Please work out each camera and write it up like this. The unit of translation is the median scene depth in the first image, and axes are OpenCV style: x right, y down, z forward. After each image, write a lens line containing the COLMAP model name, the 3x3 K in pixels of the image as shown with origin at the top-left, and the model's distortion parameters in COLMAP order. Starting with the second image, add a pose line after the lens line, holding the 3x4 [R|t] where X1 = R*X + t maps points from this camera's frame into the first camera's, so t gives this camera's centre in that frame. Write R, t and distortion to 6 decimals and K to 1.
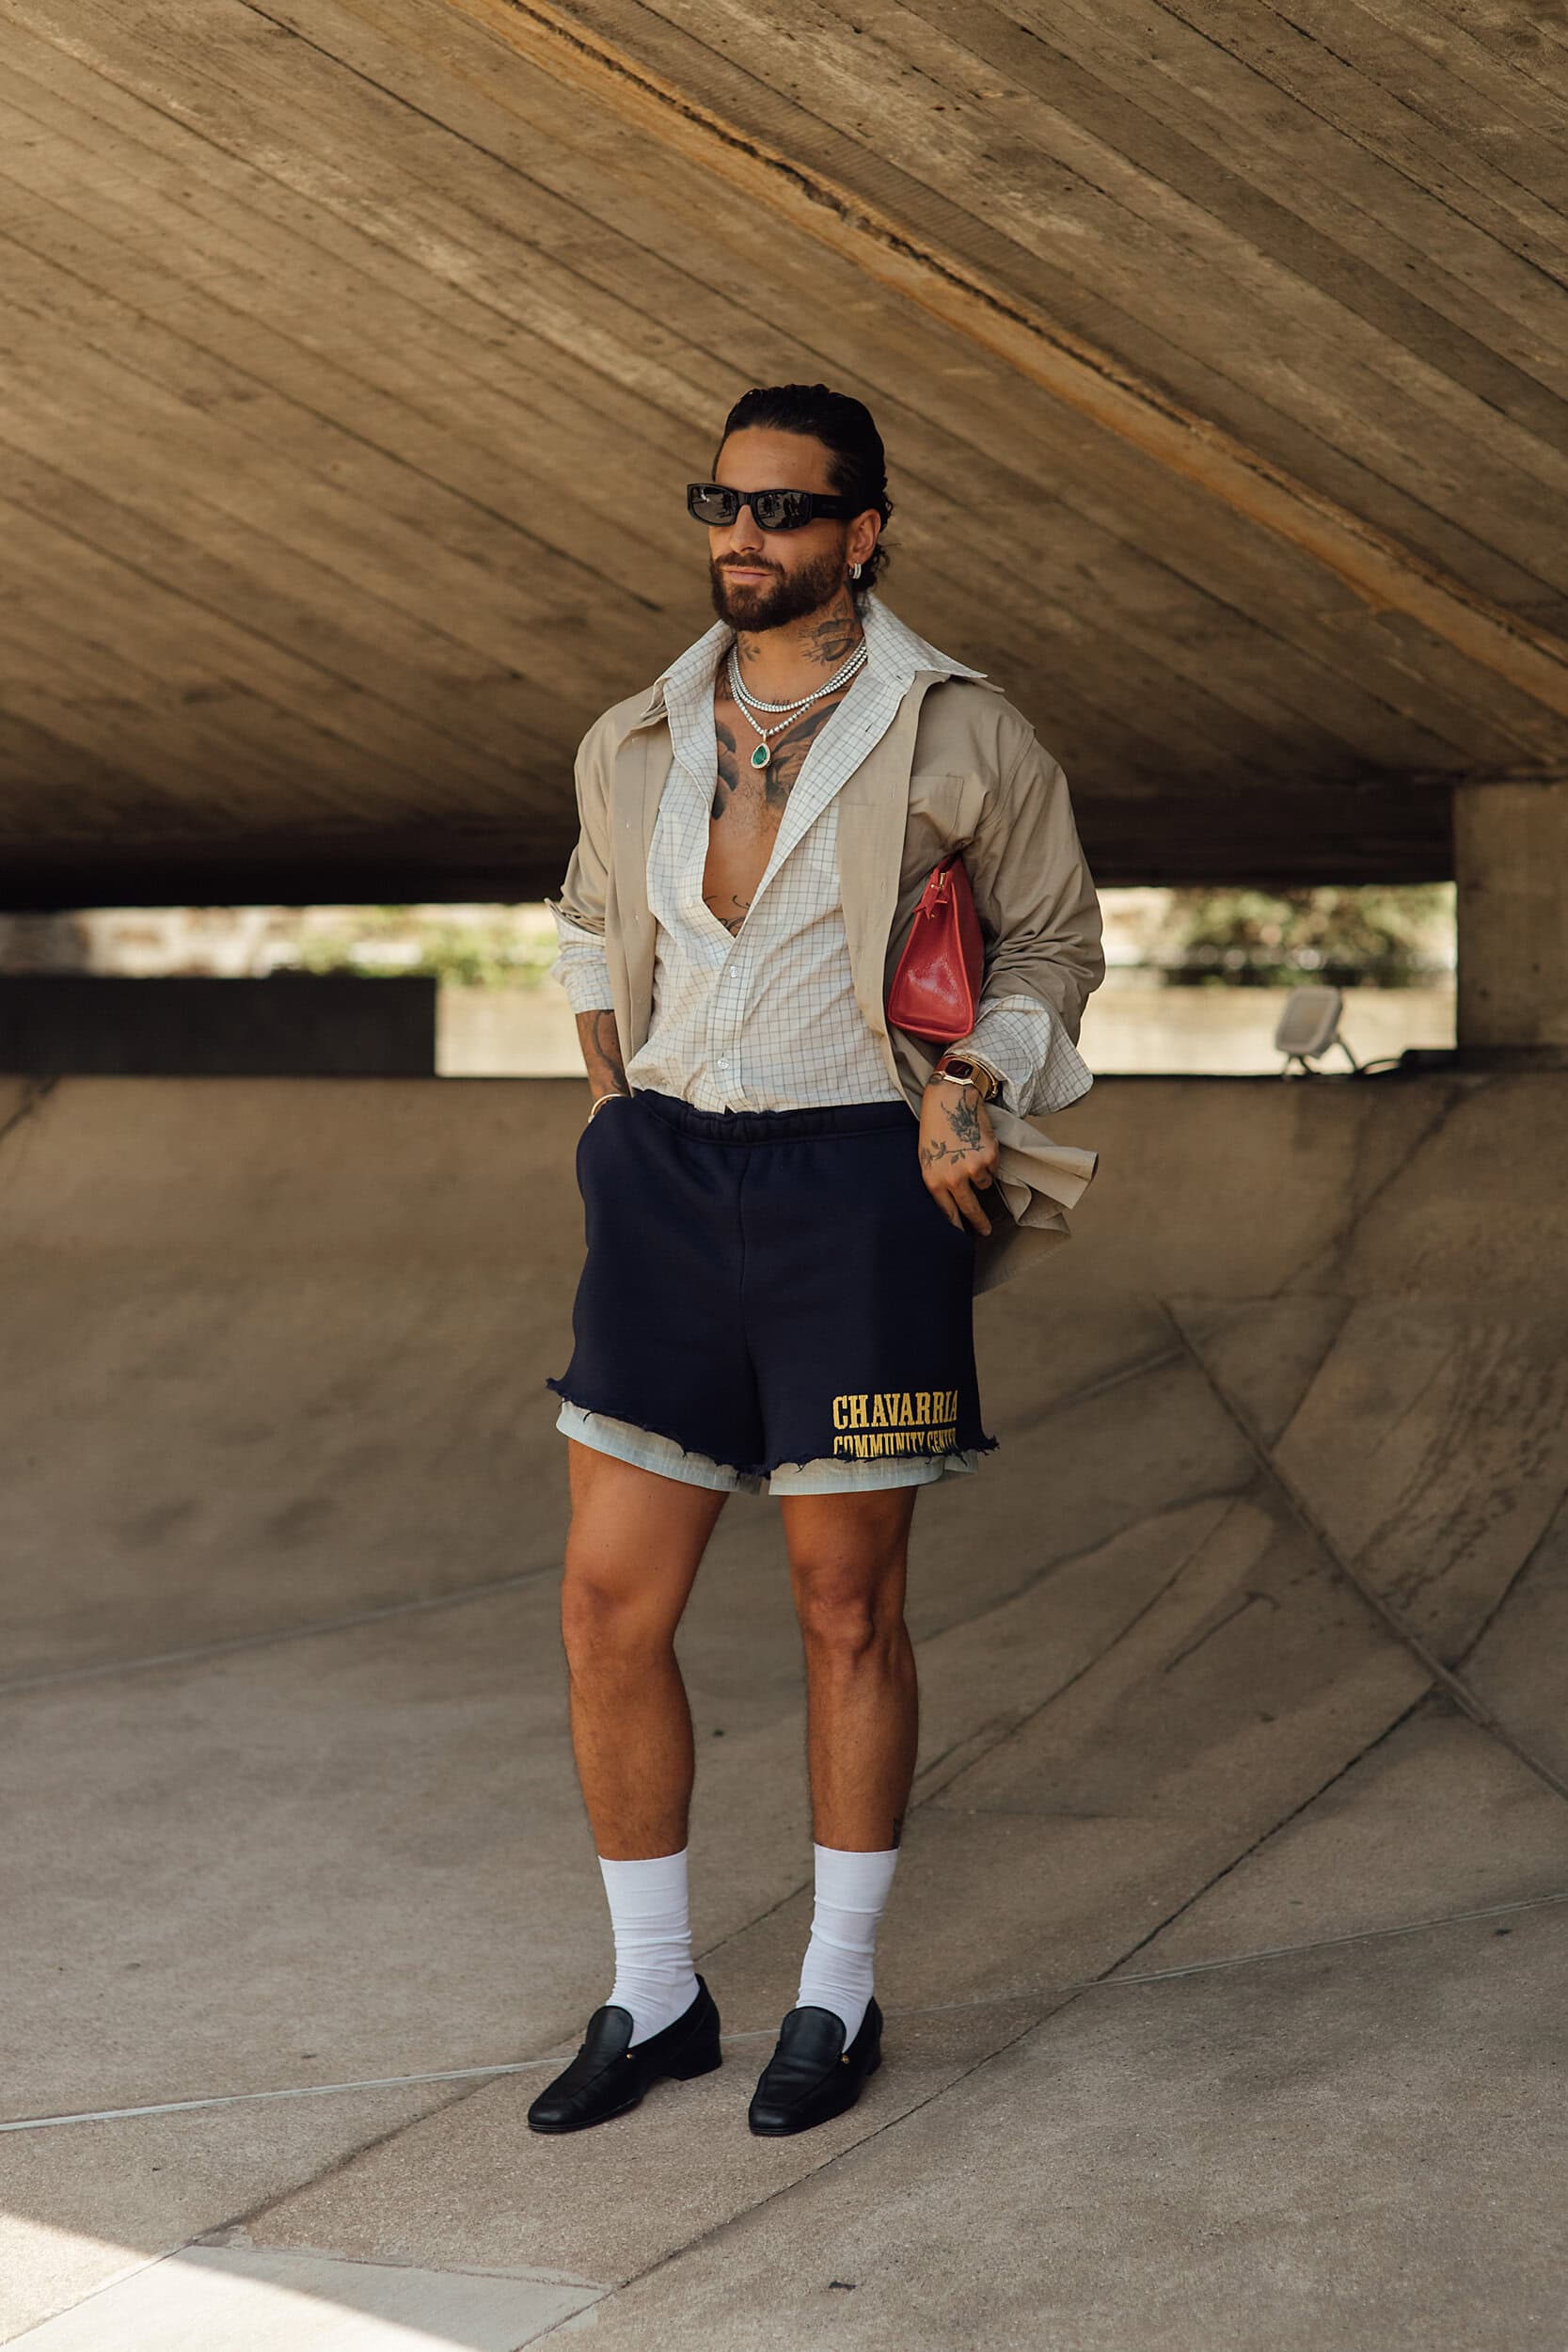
lens RADIAL K [[5457.6, 0, 721.8], [0, 5457.6, 1169.3], [0, 0, 1]] dist [-0.004674, -0.644208]
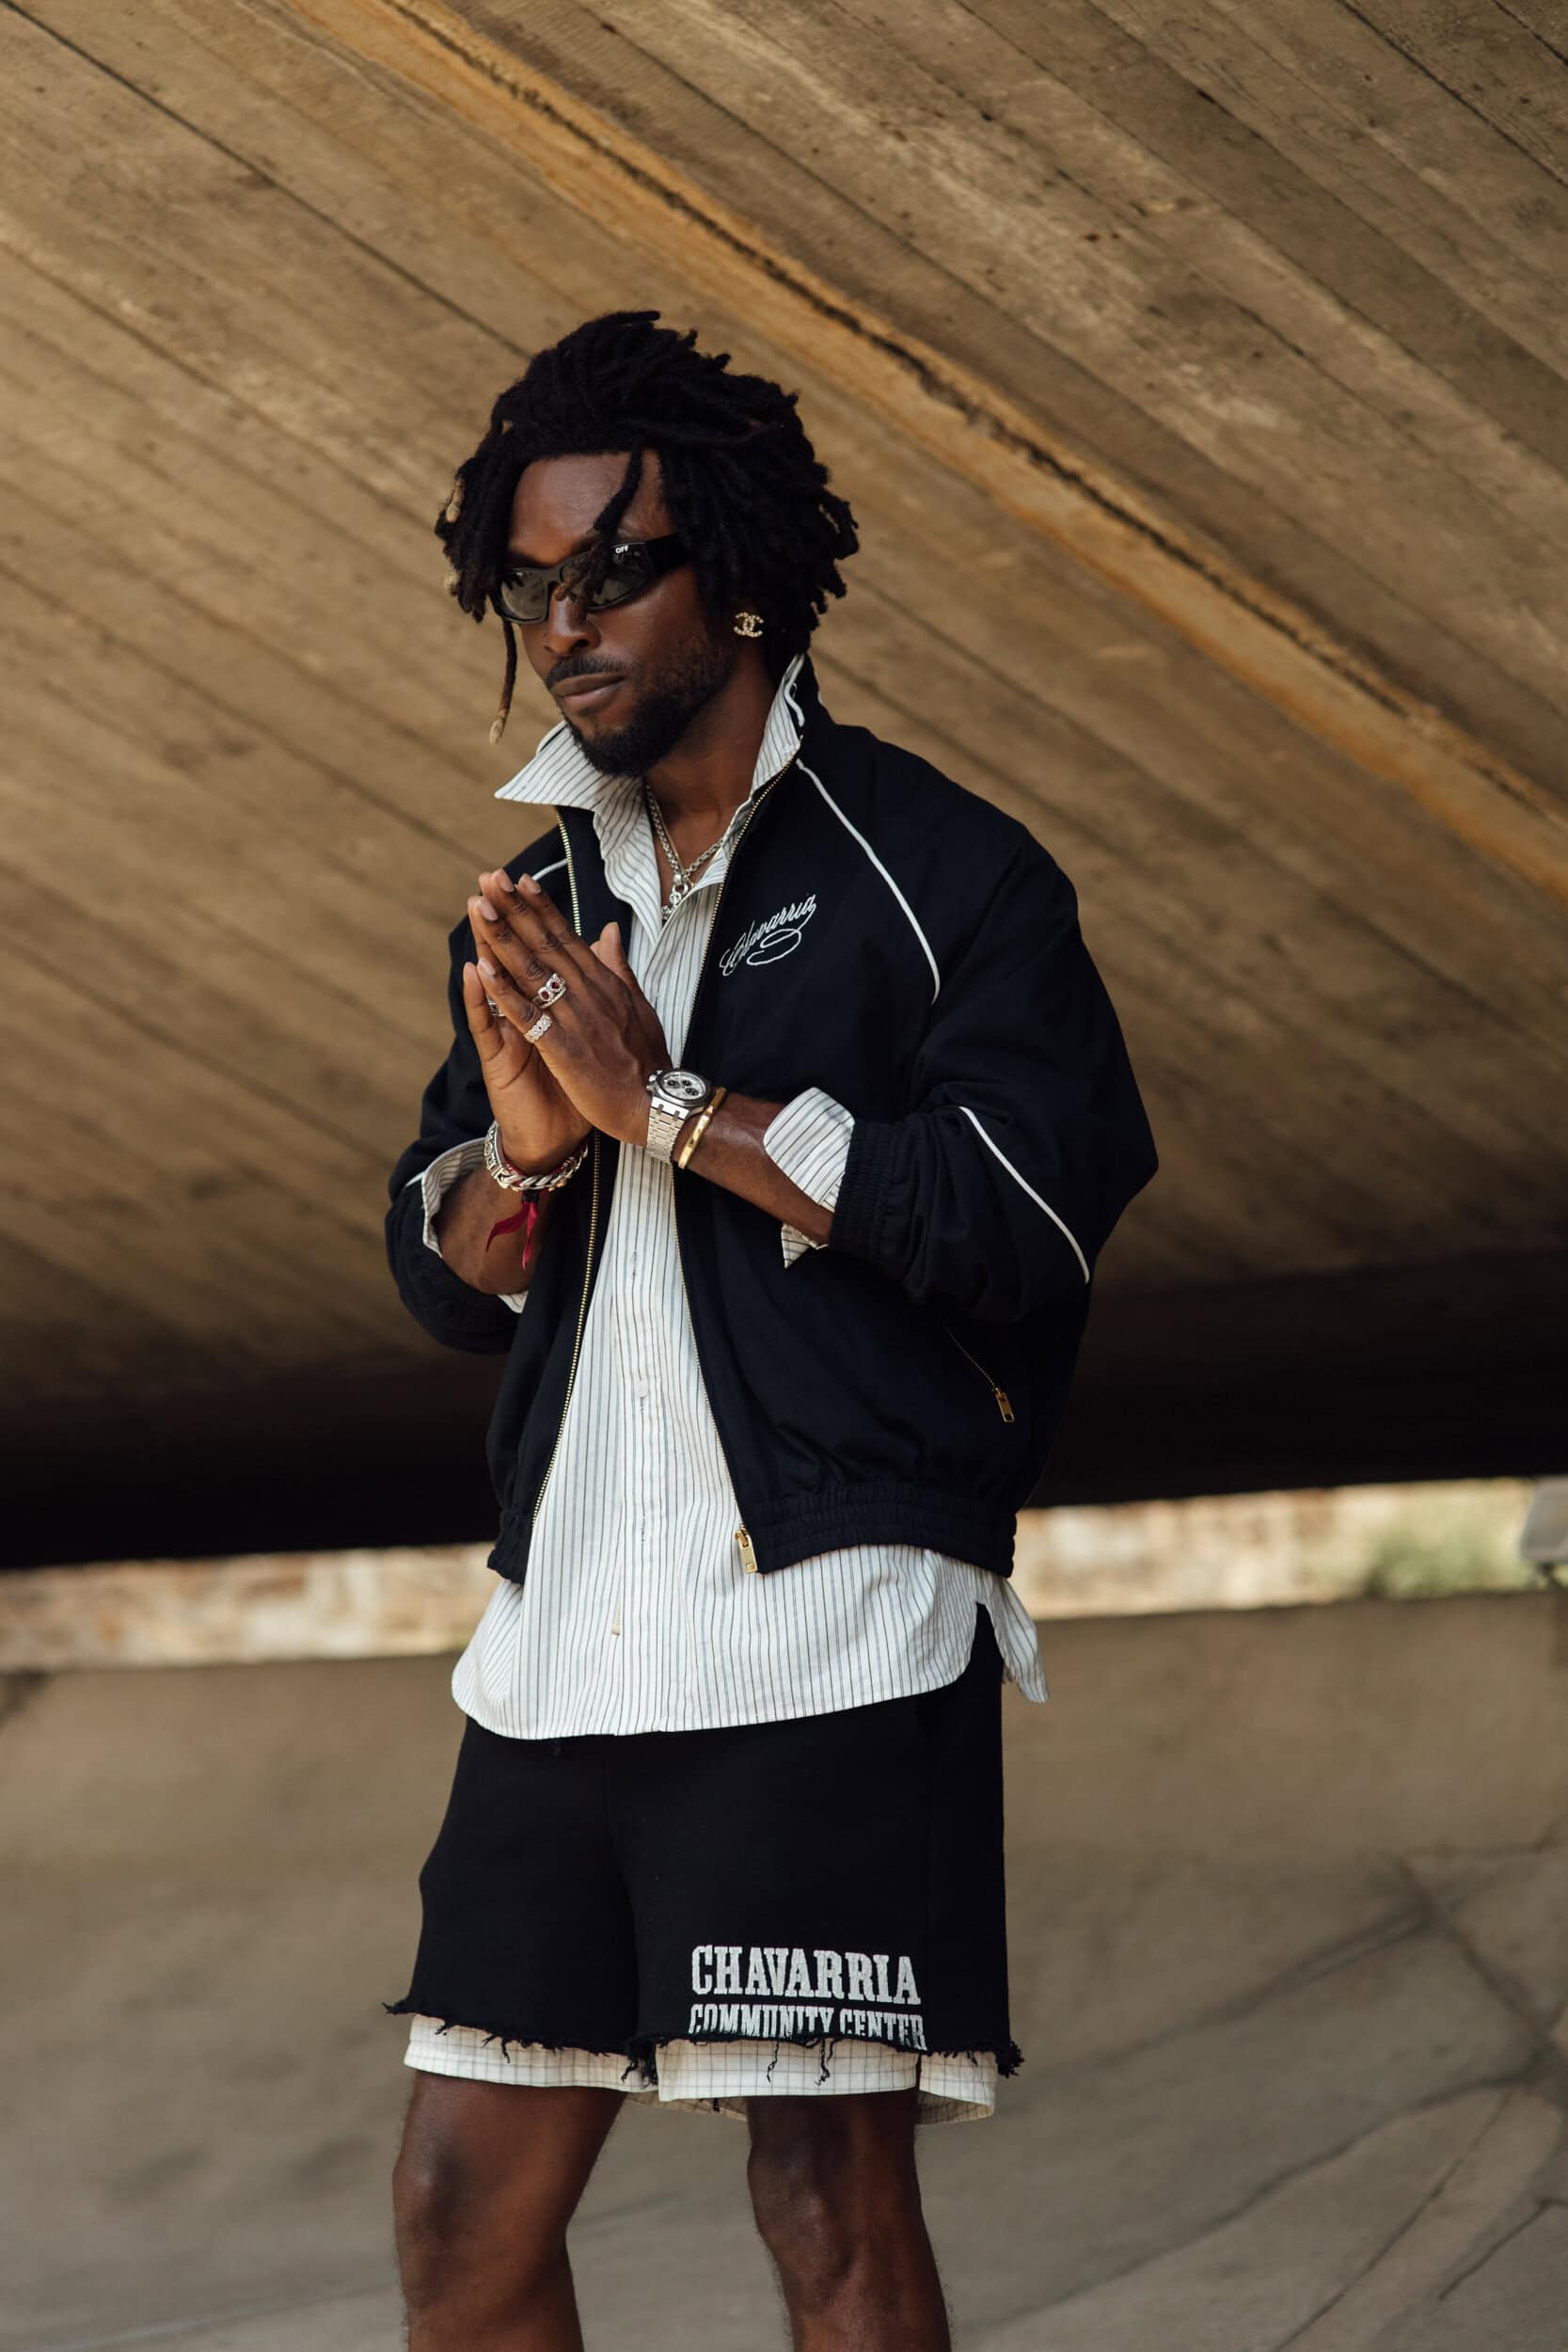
lens RADIAL K [[5506.3, 0, 747.0], [0, 5506.3, 1146.6], [0, 0, 1]] dist [-0.004261, -0.660729]
pose [[0.999645, -0.023219, -0.013050, -0.002118], [0.021013, 0.988570, -0.149289, 0.046083], [0.016367, 0.148962, 0.988708, 0.215241]]
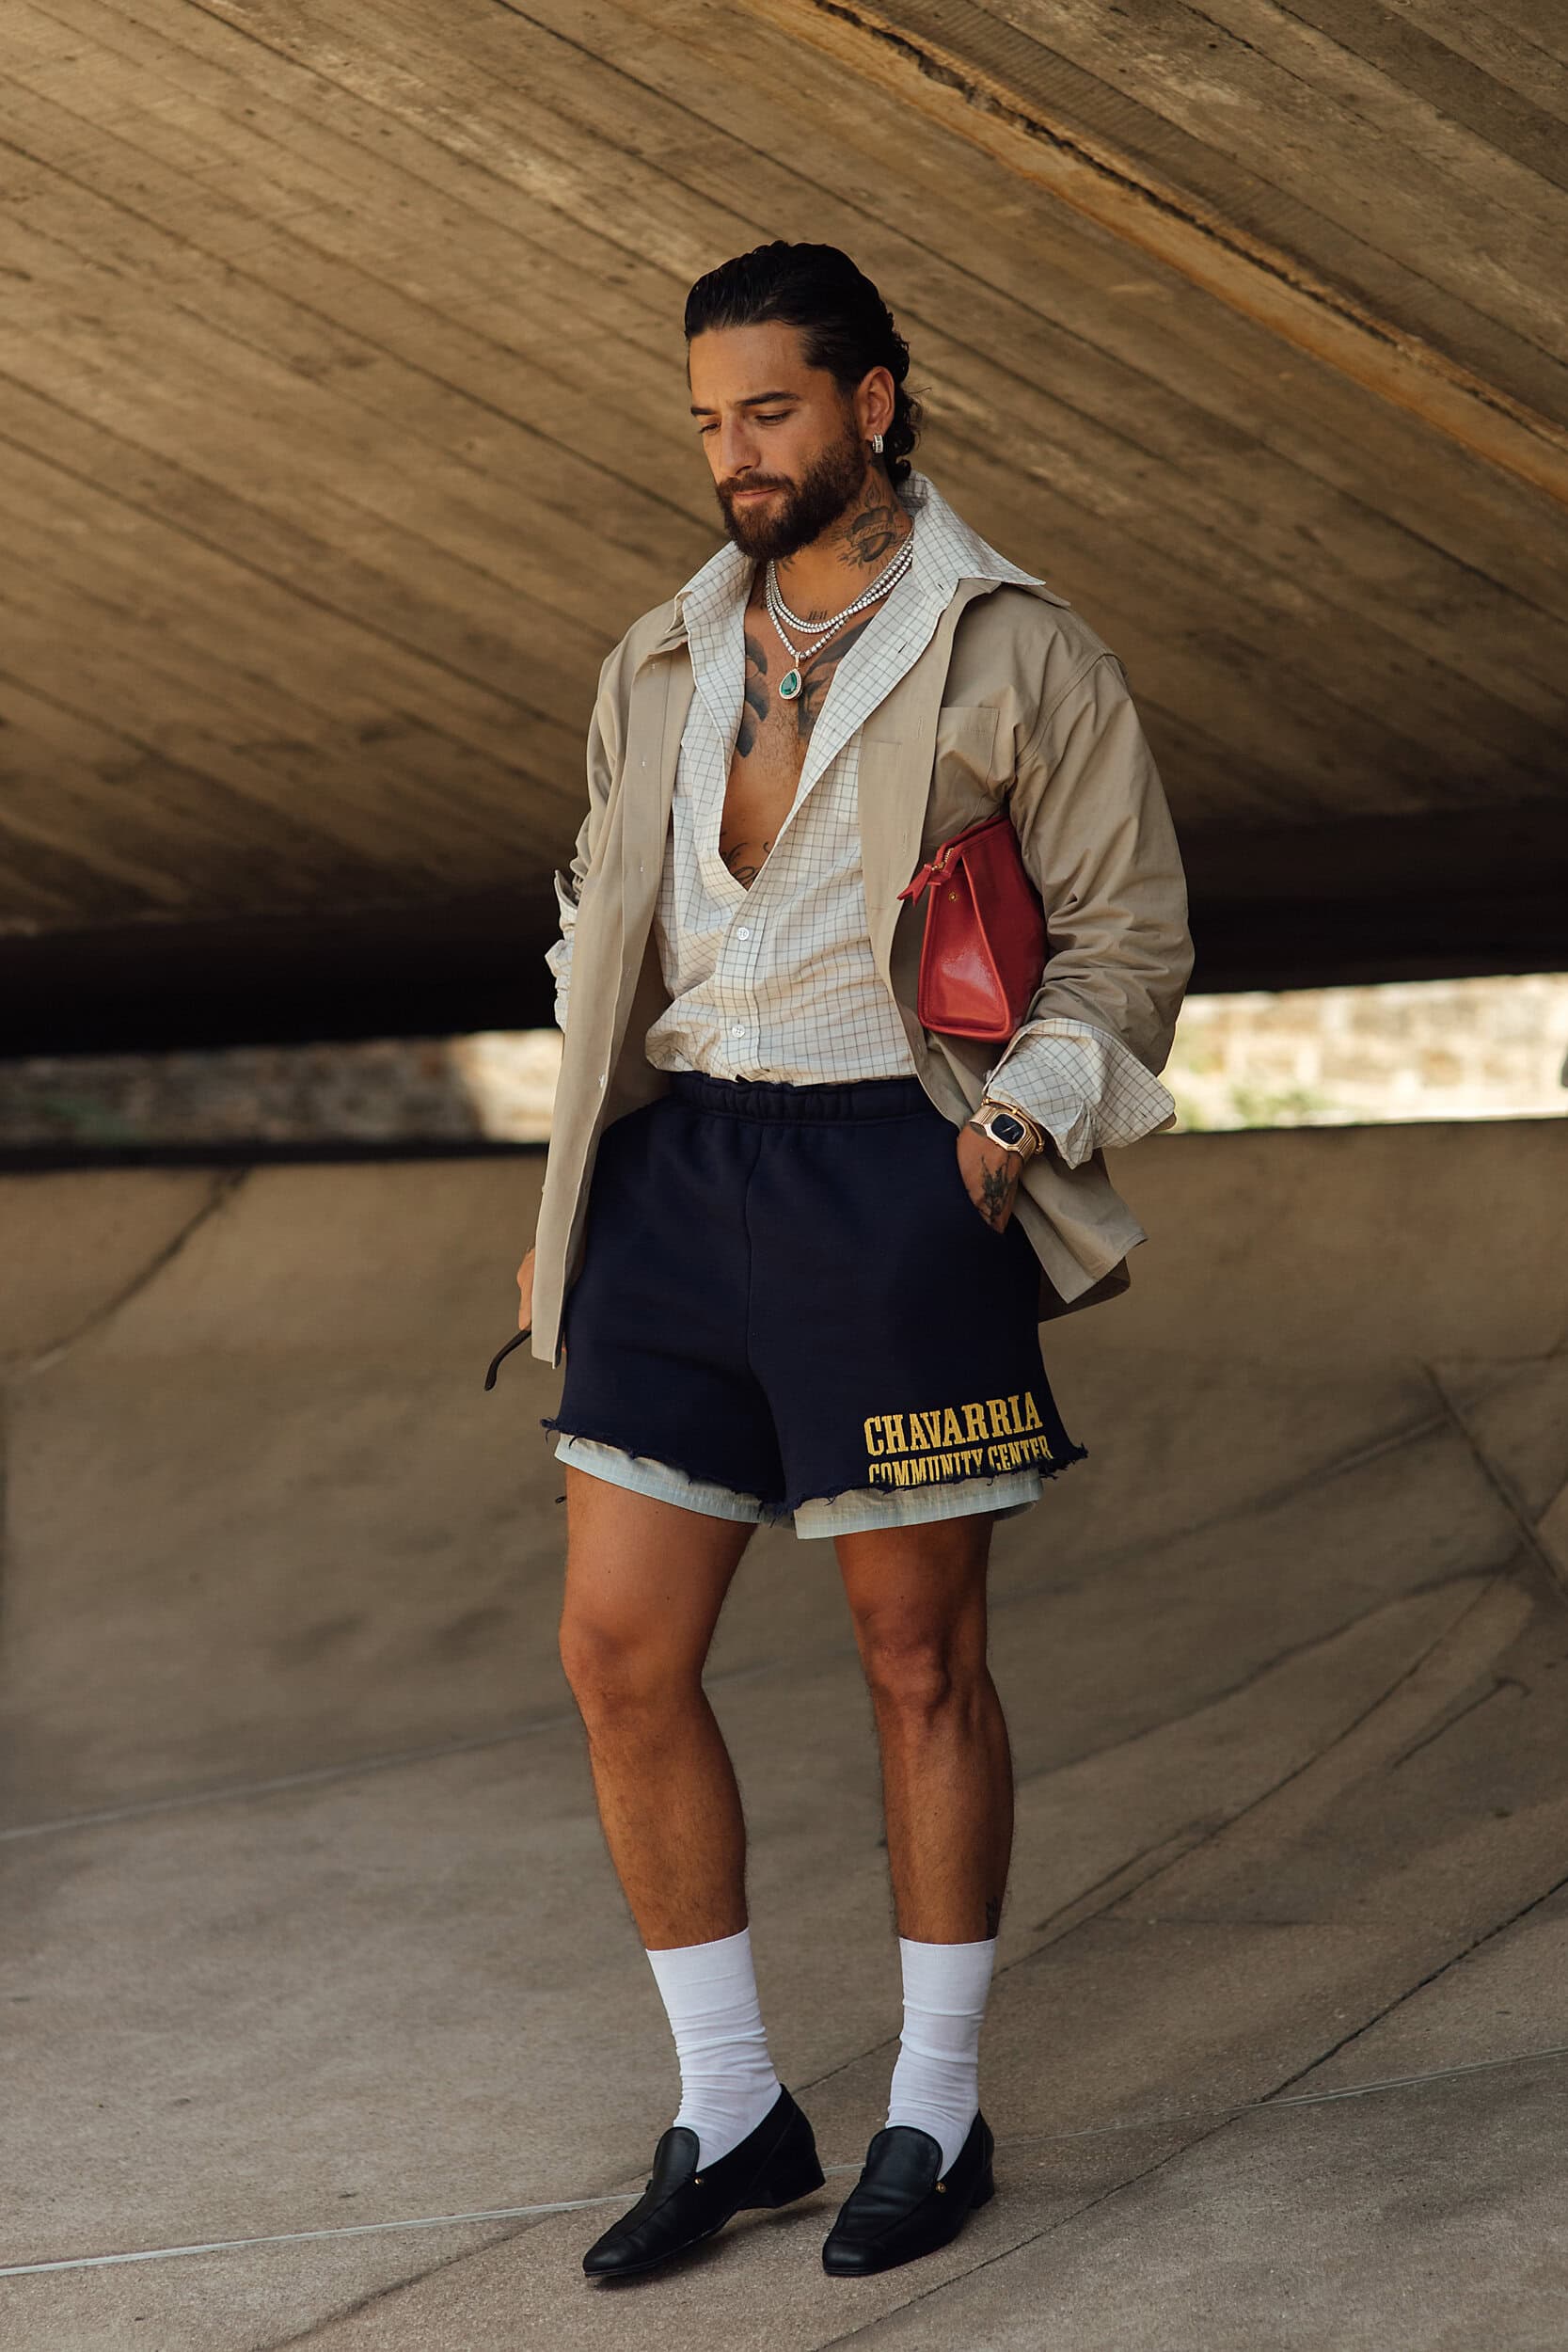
lens RADIAL K [[5667.1, 0, 754.7], [0, 5667.1, 1172.8], [0, 0, 1]] dist [-0.014091, -0.506516]
pose [[0.996406, -0.019149, -0.082515, 0.057187], [0.015879, 0.999069, -0.040102, 0.032841], [0.083207, 0.038648, 0.995783, 0.092163]]
